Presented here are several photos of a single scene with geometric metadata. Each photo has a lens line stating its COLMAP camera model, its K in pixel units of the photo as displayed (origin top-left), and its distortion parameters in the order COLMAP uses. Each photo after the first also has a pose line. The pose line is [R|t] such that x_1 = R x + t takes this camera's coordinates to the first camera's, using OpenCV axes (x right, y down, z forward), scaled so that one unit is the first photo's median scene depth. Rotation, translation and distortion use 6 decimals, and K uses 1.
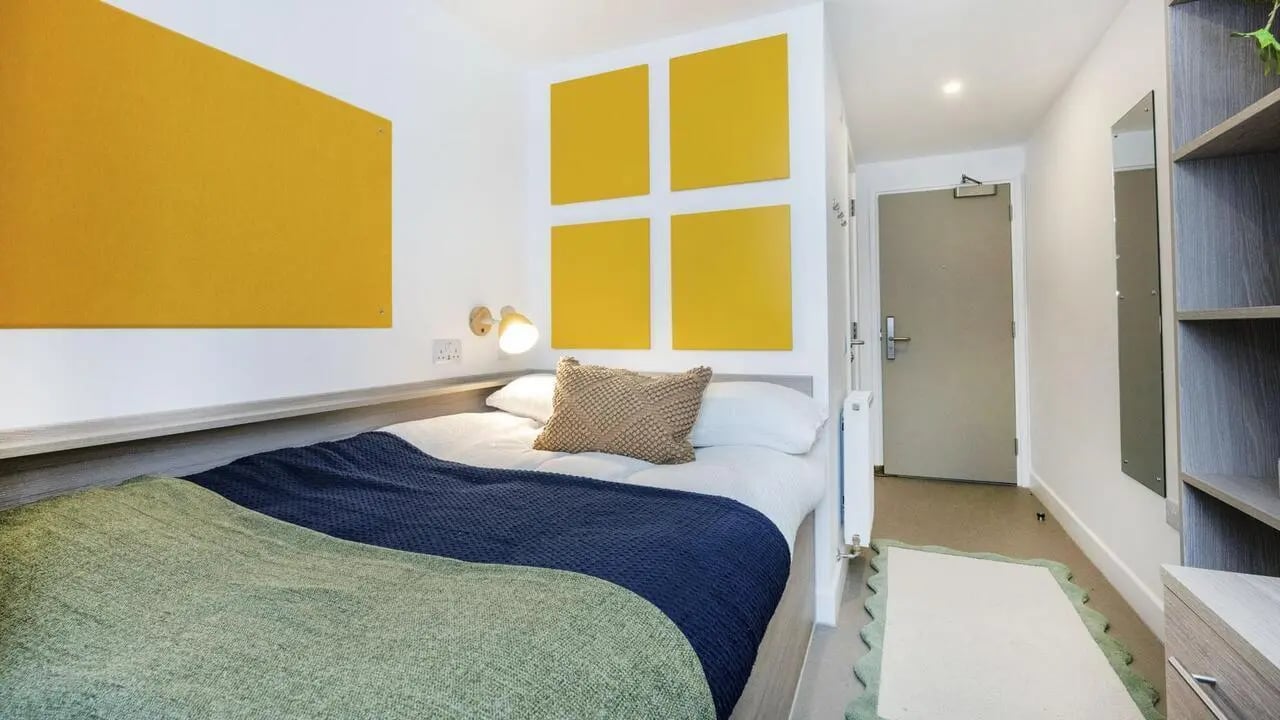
lens RADIAL K [[574.4, 0, 639.0], [0, 574.4, 316.9], [0, 0, 1]] dist [0.013595, -0.000190]
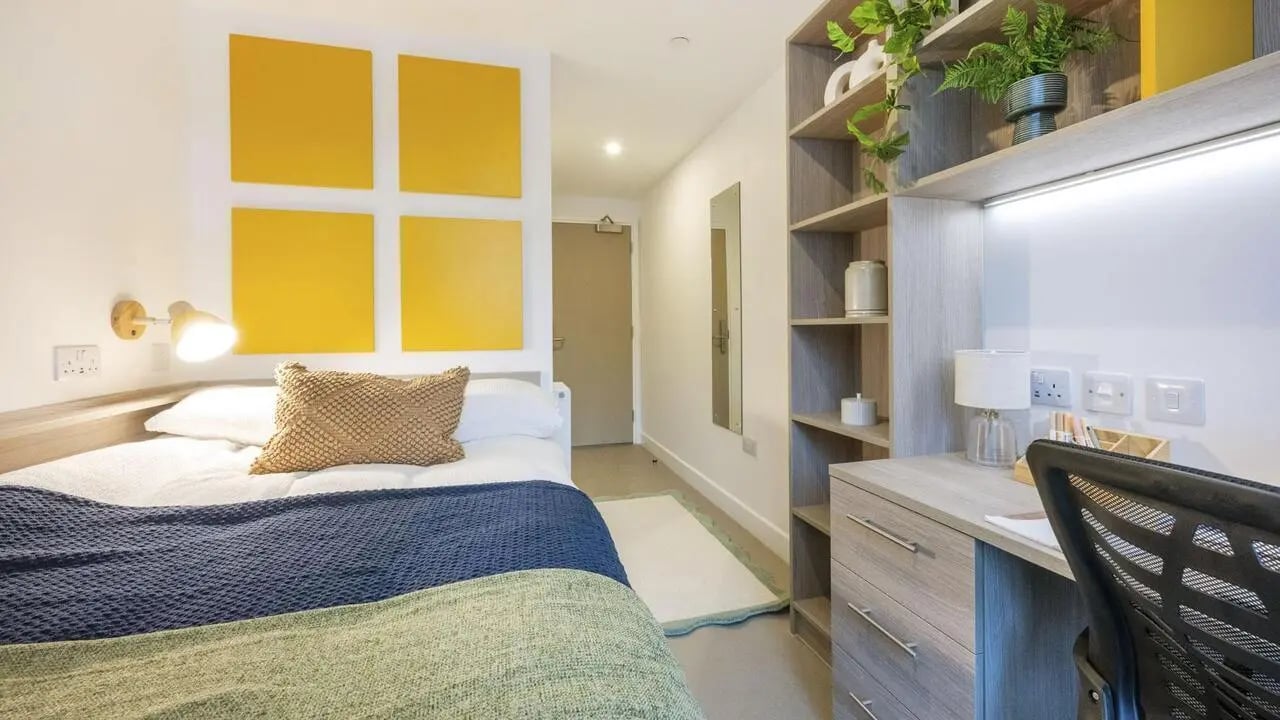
lens RADIAL K [[507.7, 0, 639.5], [0, 507.7, 331.5], [0, 0, 1]] dist [-0.001186, -0.000247]
pose [[0.776585, -0.000271, 0.630013, -0.200654], [-0.010964, 0.999843, 0.013945, 0.006428], [-0.629917, -0.017737, 0.776460, 0.079166]]
